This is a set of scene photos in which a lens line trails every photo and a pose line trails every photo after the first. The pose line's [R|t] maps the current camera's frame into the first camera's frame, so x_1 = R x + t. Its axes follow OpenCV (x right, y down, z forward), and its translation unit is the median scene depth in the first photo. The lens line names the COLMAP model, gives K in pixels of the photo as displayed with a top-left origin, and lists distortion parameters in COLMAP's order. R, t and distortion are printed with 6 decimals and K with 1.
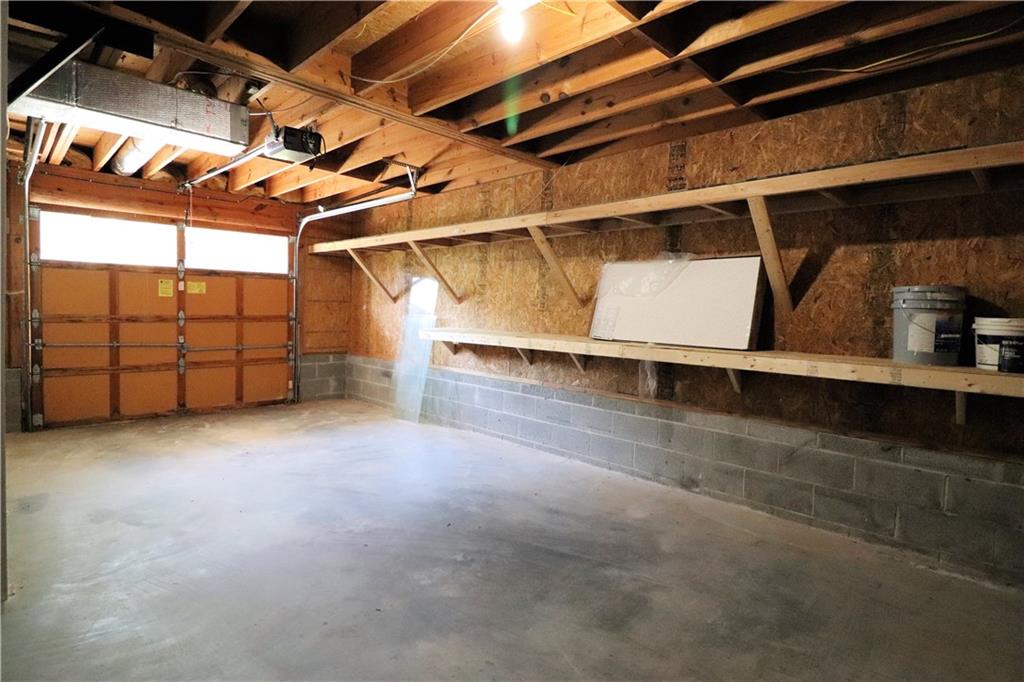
lens RADIAL K [[507.8, 0, 523.3], [0, 507.8, 329.3], [0, 0, 1]] dist [-0.001987, -0.012133]
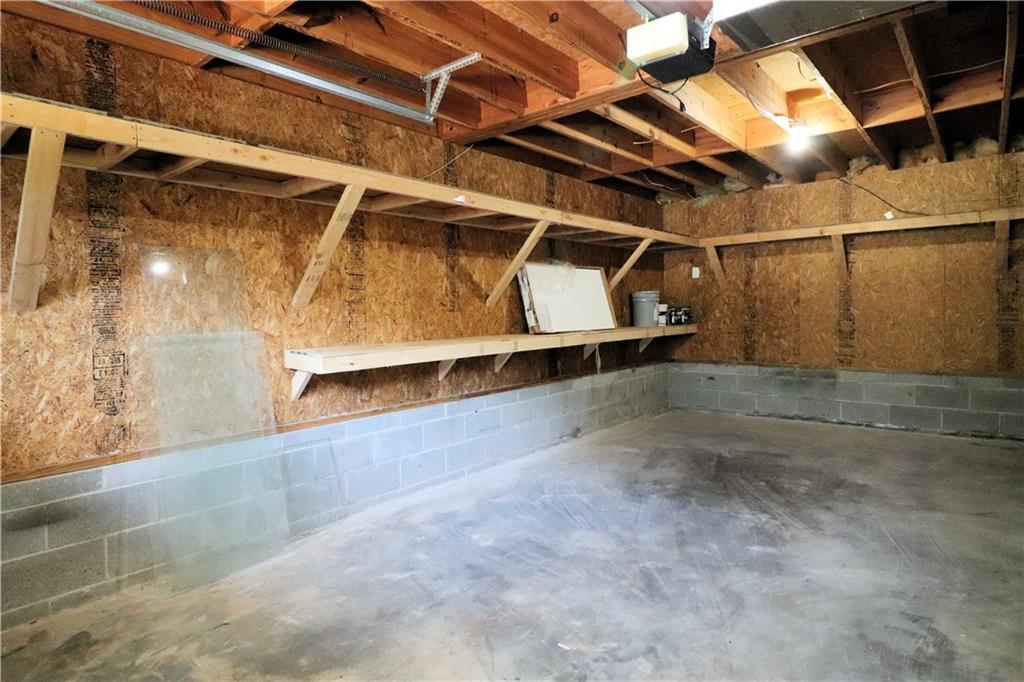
lens RADIAL K [[575.0, 0, 532.6], [0, 575.0, 329.6], [0, 0, 1]] dist [0.025018, -0.001183]
pose [[-0.067146, -0.080497, 0.994491, -0.985687], [0.042800, 0.995590, 0.083475, -0.085260], [-0.996825, 0.048169, -0.063404, 1.020190]]
